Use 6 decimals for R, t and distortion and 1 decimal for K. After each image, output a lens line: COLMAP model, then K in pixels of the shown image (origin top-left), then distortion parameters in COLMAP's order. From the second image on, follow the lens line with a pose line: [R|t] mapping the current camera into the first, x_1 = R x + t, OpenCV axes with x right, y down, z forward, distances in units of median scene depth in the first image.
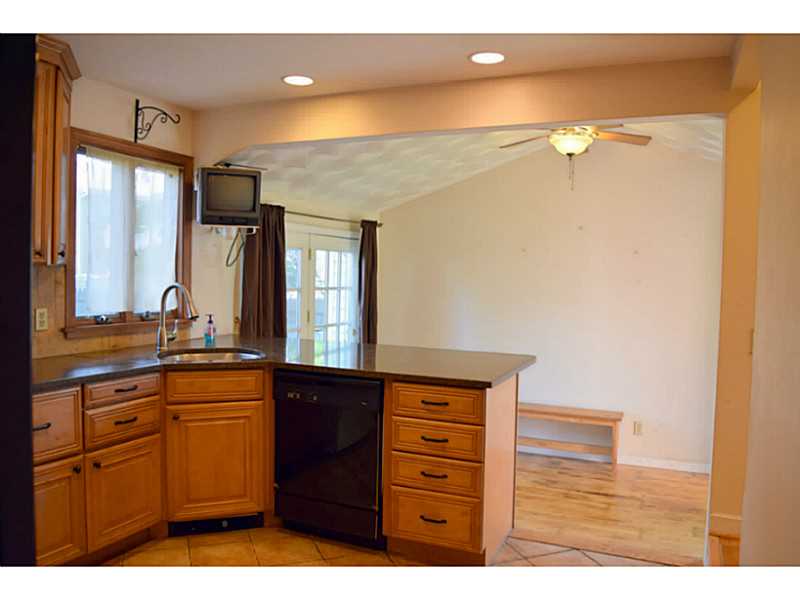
lens RADIAL K [[636.8, 0, 420.5], [0, 636.8, 298.5], [0, 0, 1]] dist [-0.073864, -0.002110]
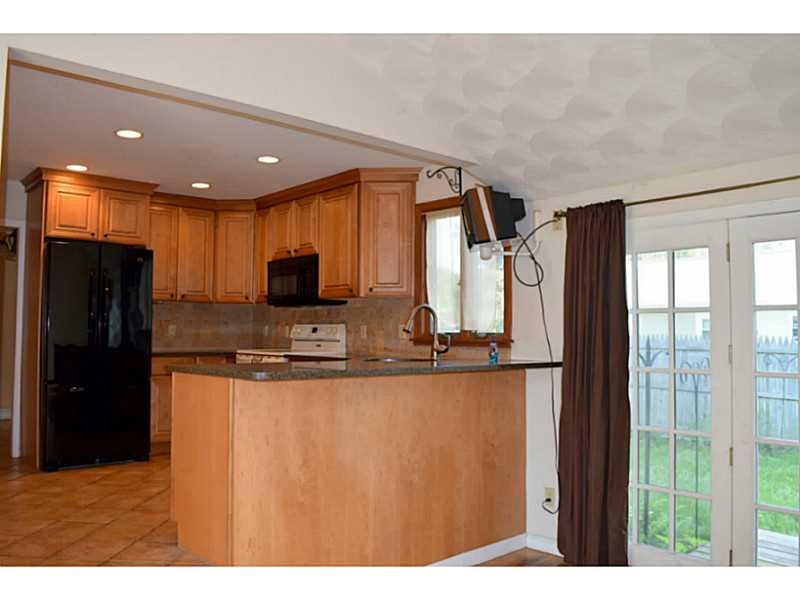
lens RADIAL K [[685.4, 0, 400.0], [0, 685.4, 300.0], [0, 0, 1]] dist [0.002632, -0.002137]
pose [[-0.442223, -0.071891, -0.894019, 0.821049], [-0.053742, 0.997115, -0.053598, 0.040014], [0.895294, 0.024344, -0.444811, 1.529688]]
